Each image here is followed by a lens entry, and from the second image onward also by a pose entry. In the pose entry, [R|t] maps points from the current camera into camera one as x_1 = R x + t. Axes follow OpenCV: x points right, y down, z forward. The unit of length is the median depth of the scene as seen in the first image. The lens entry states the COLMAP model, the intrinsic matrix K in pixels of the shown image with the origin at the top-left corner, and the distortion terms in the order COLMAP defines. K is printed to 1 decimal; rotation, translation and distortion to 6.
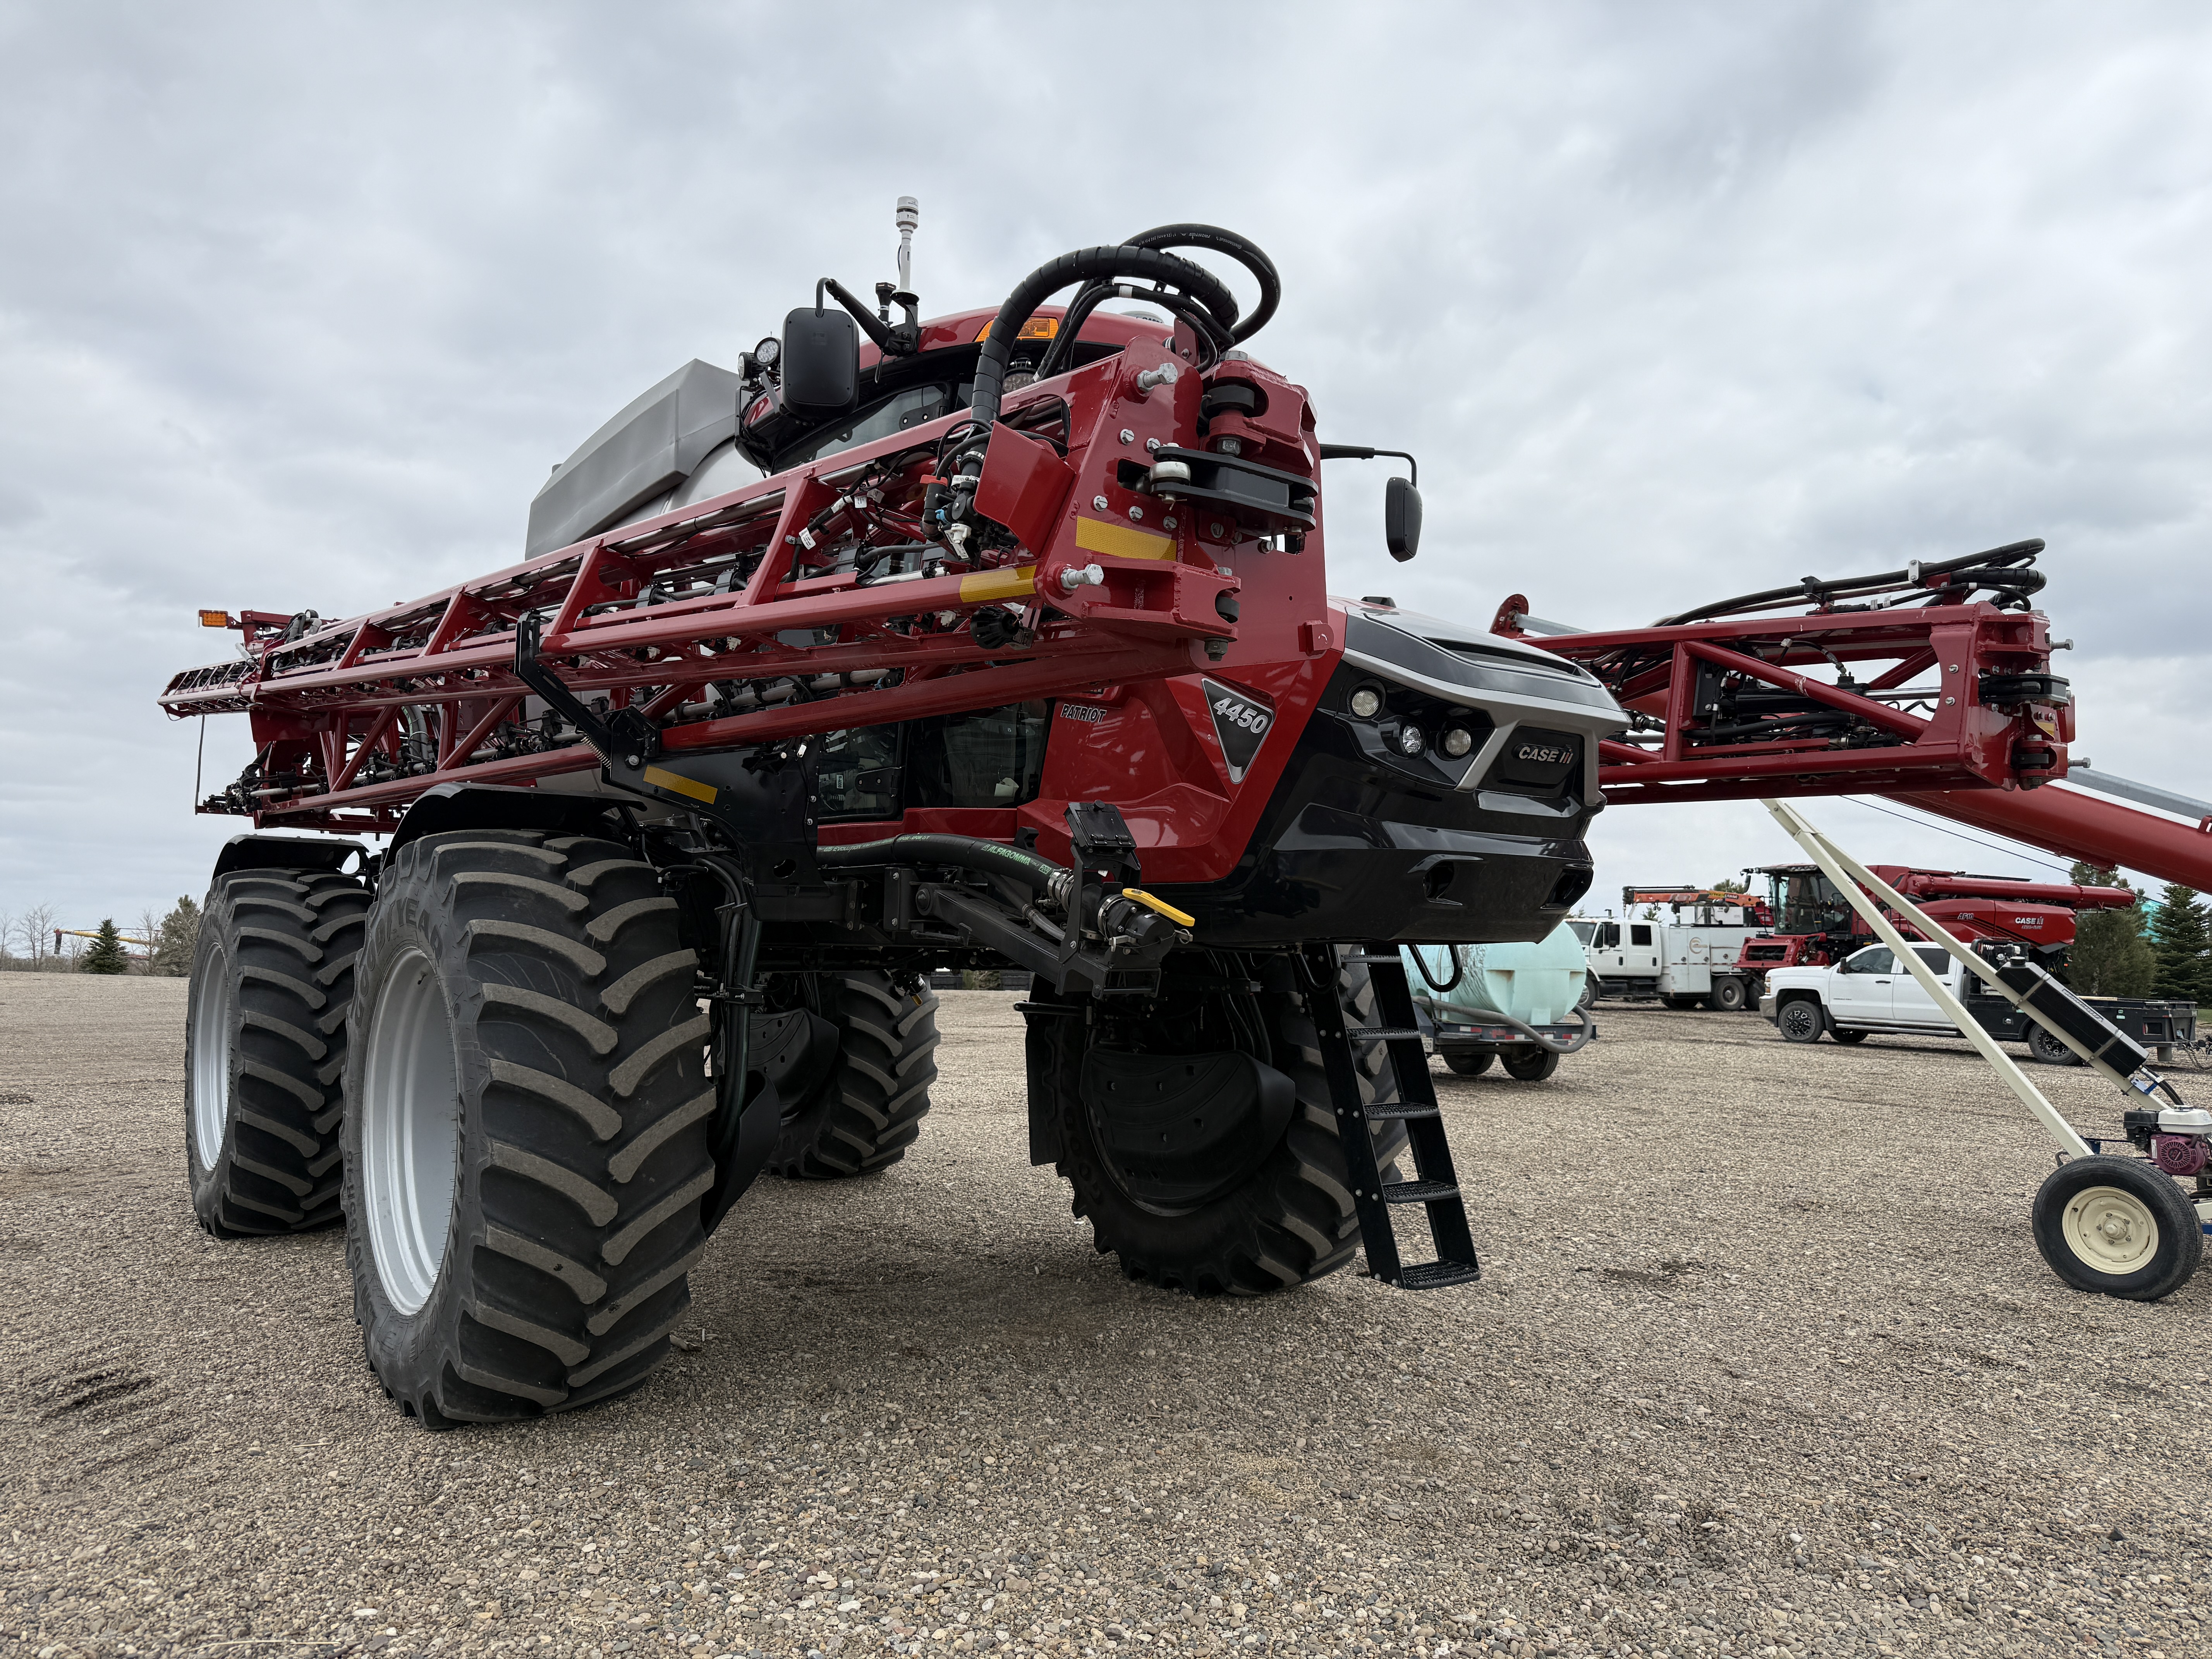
lens RADIAL K [[1553.6, 0, 1074.2], [0, 1553.6, 829.1], [0, 0, 1]] dist [0.074204, -0.168110]
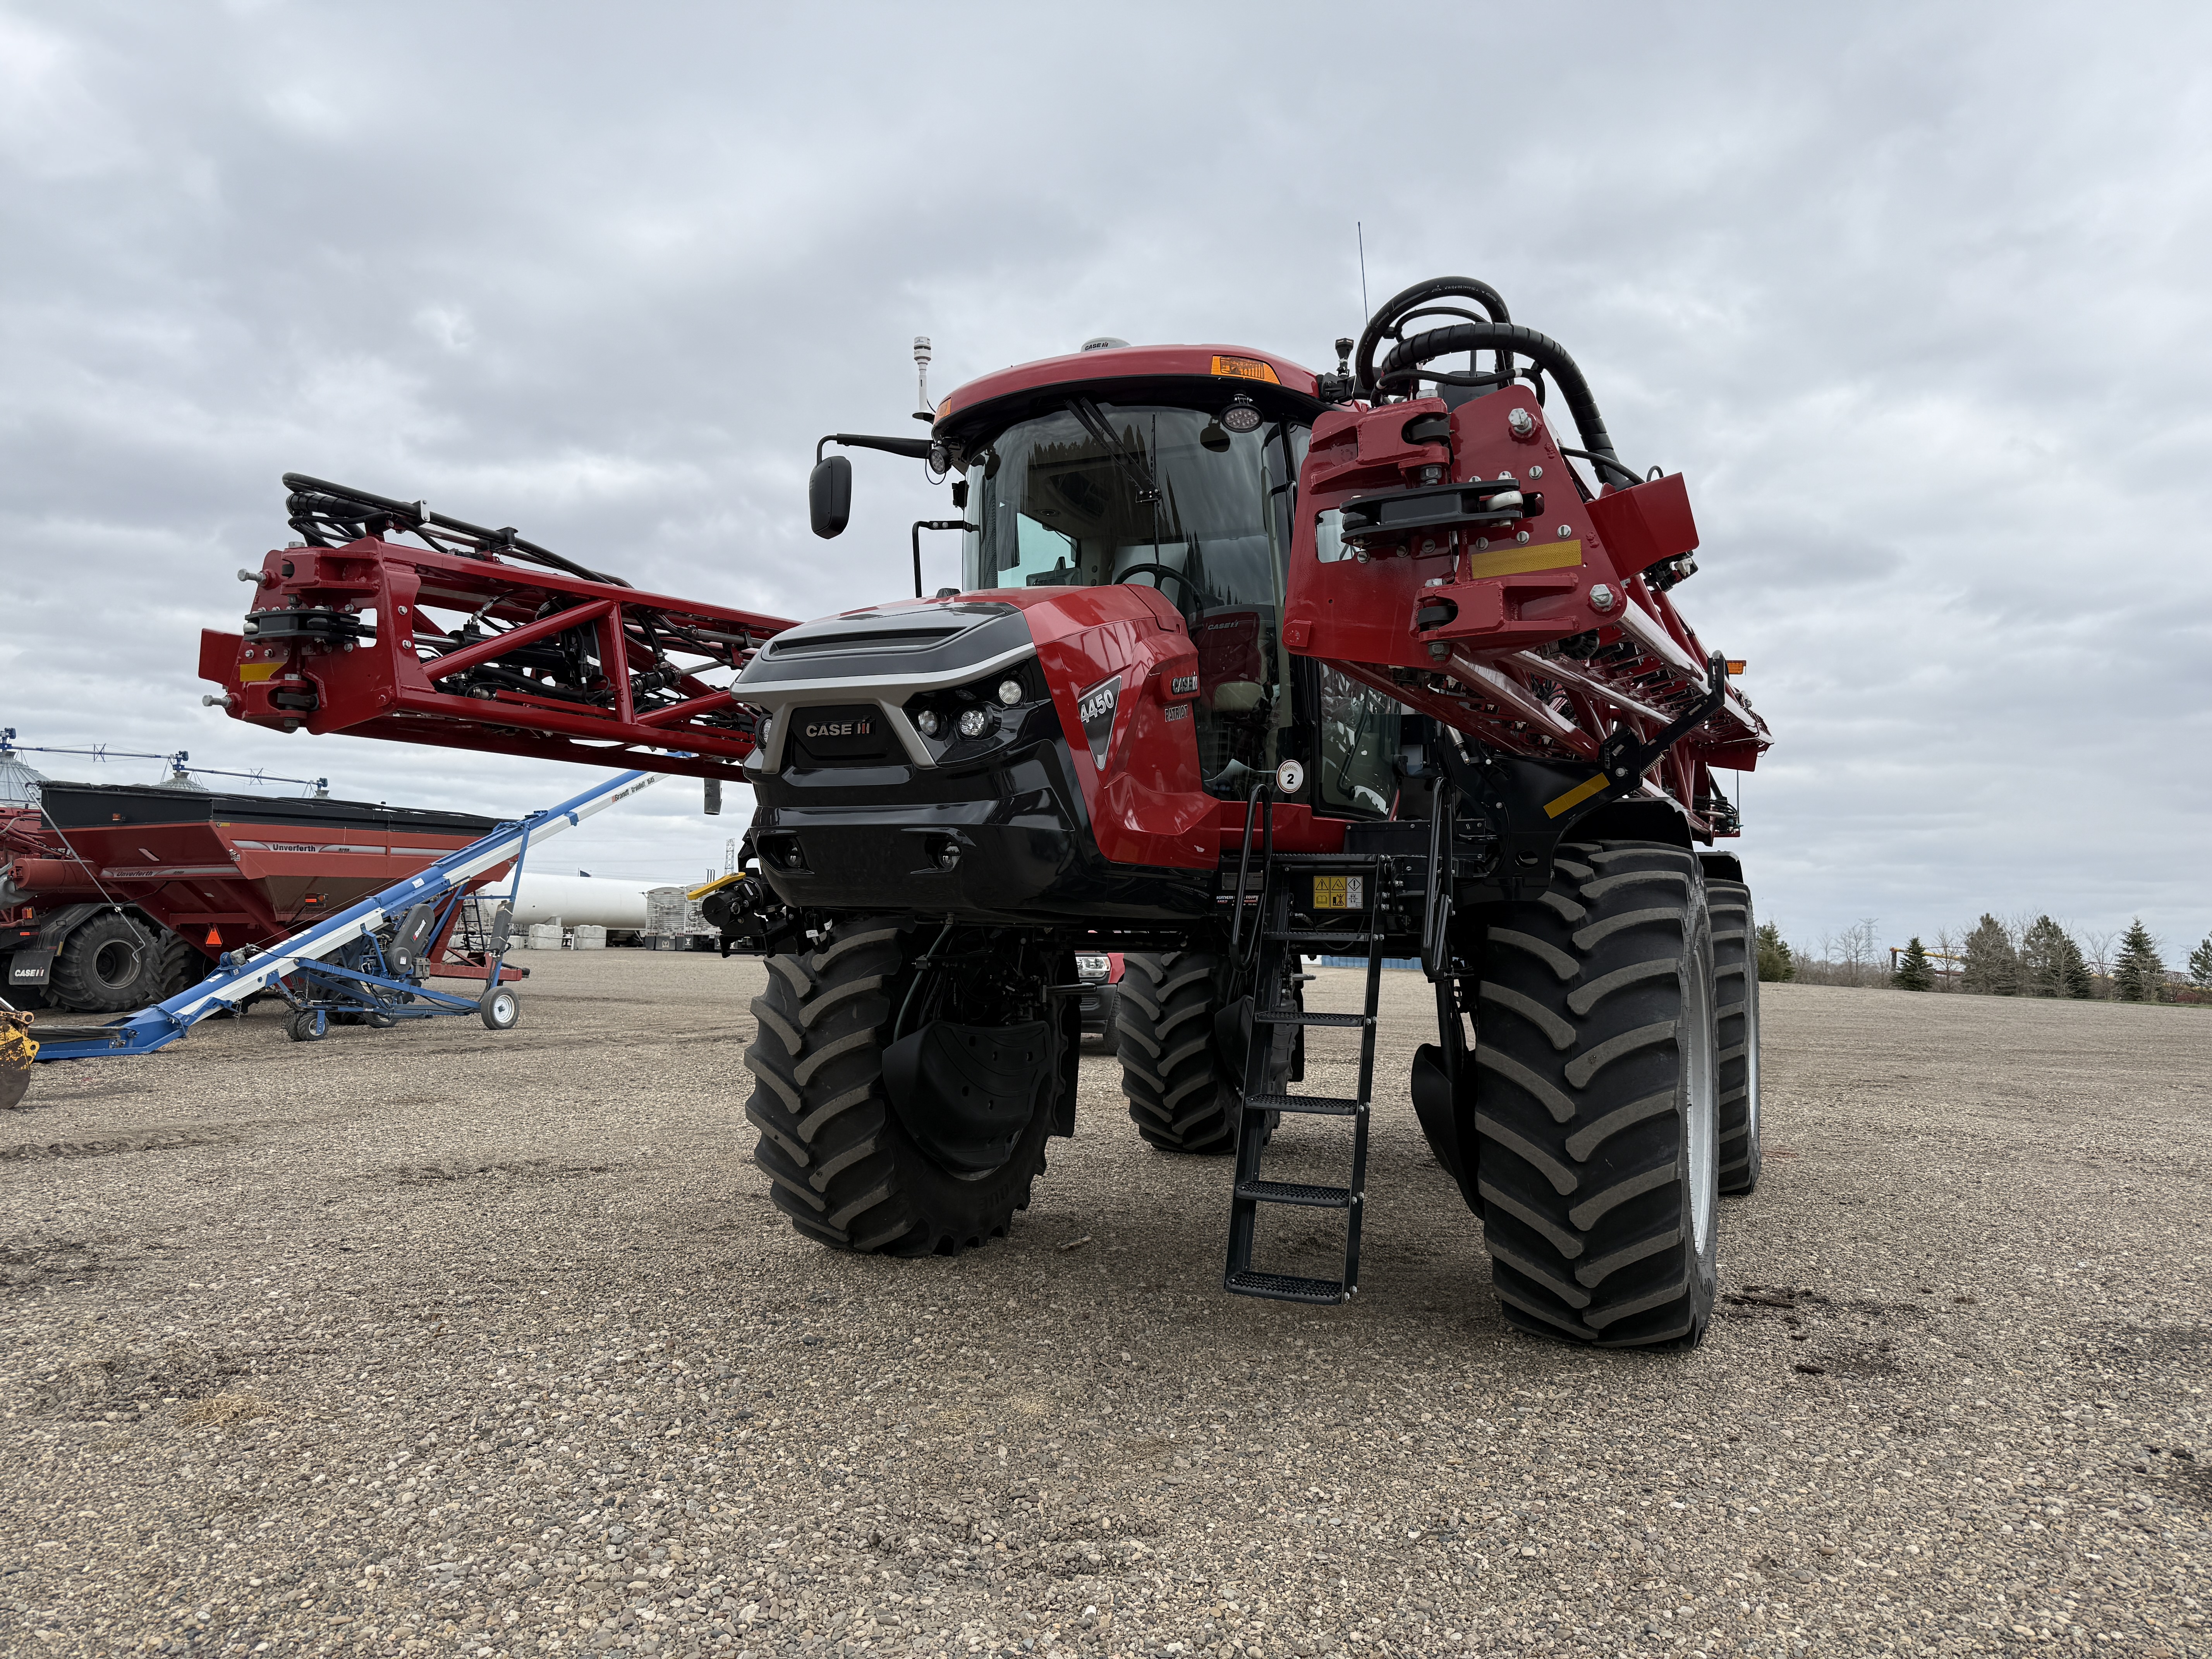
lens RADIAL K [[1547.6, 0, 1104.3], [0, 1547.6, 815.6], [0, 0, 1]] dist [0.045700, -0.048579]
pose [[0.451400, -0.074495, -0.889207, 1.138600], [0.054733, 0.996944, -0.055737, 0.069283], [0.890642, -0.023509, 0.454098, 0.590540]]
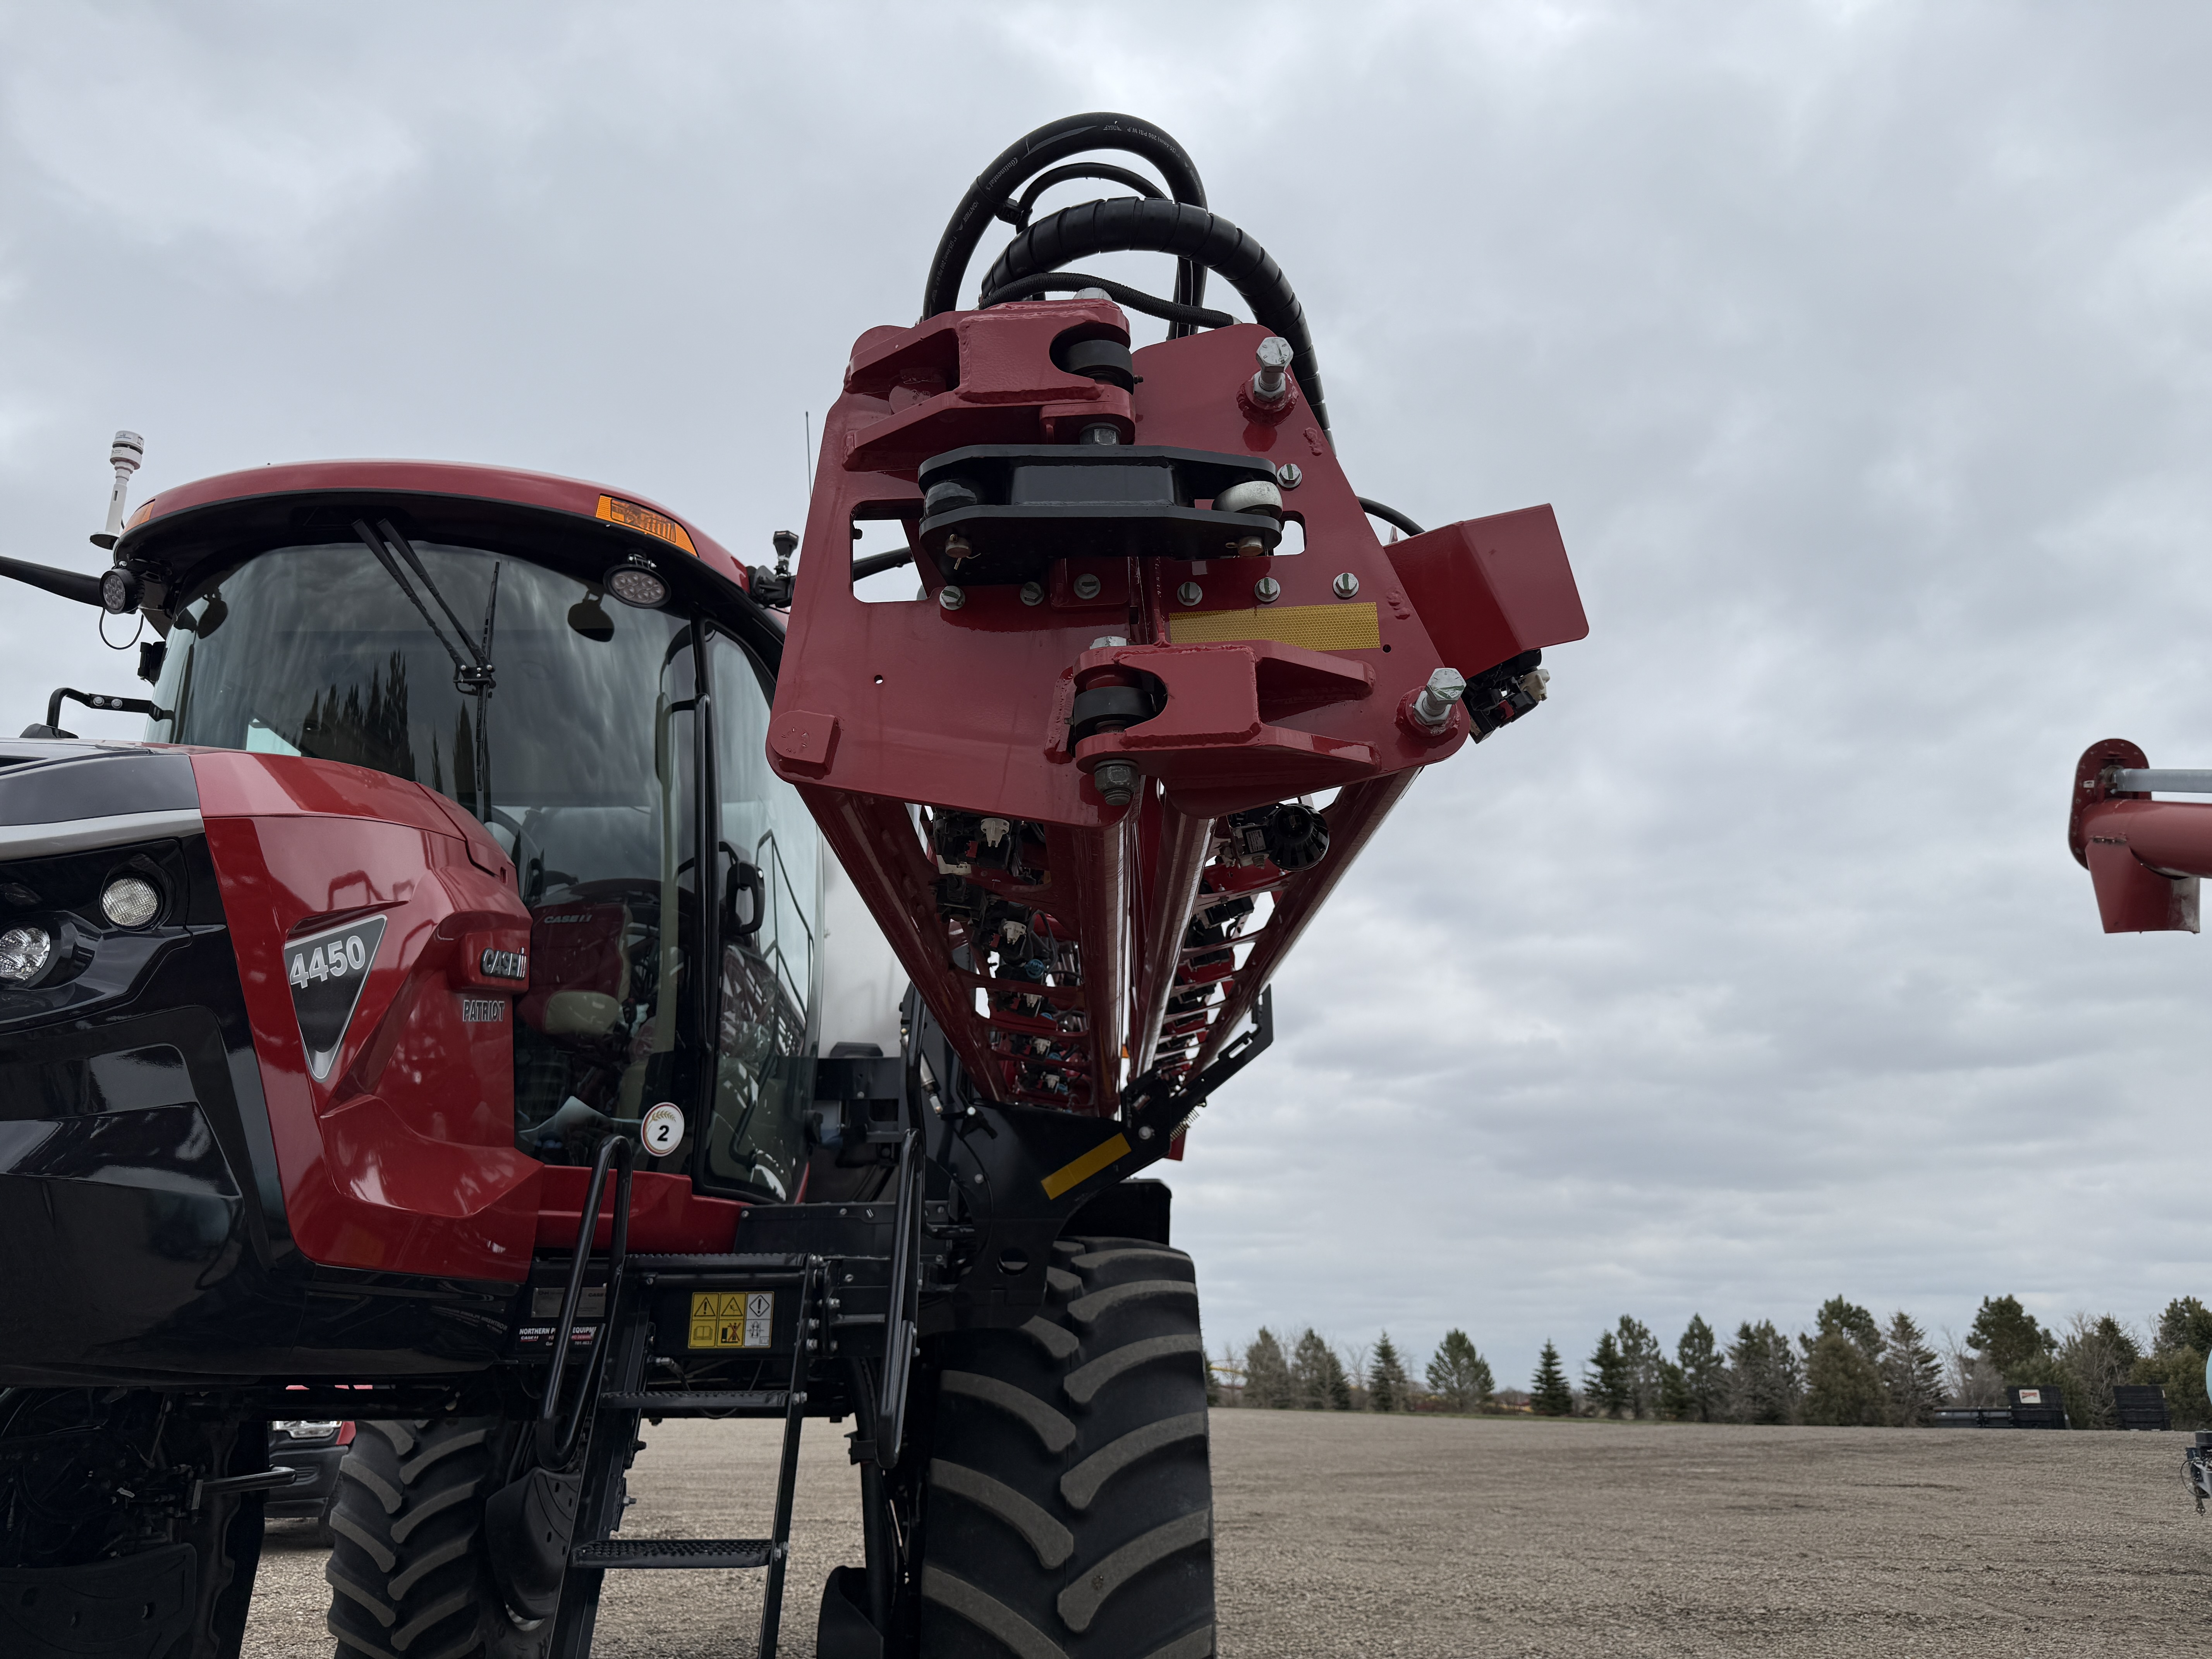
lens RADIAL K [[1555.0, 0, 1117.1], [0, 1555.0, 820.6], [0, 0, 1]] dist [0.008939, -0.007690]
pose [[0.783914, -0.220806, -0.580279, 0.795549], [0.060409, 0.957314, -0.282666, 0.064757], [0.617924, 0.186531, 0.763790, 0.786642]]
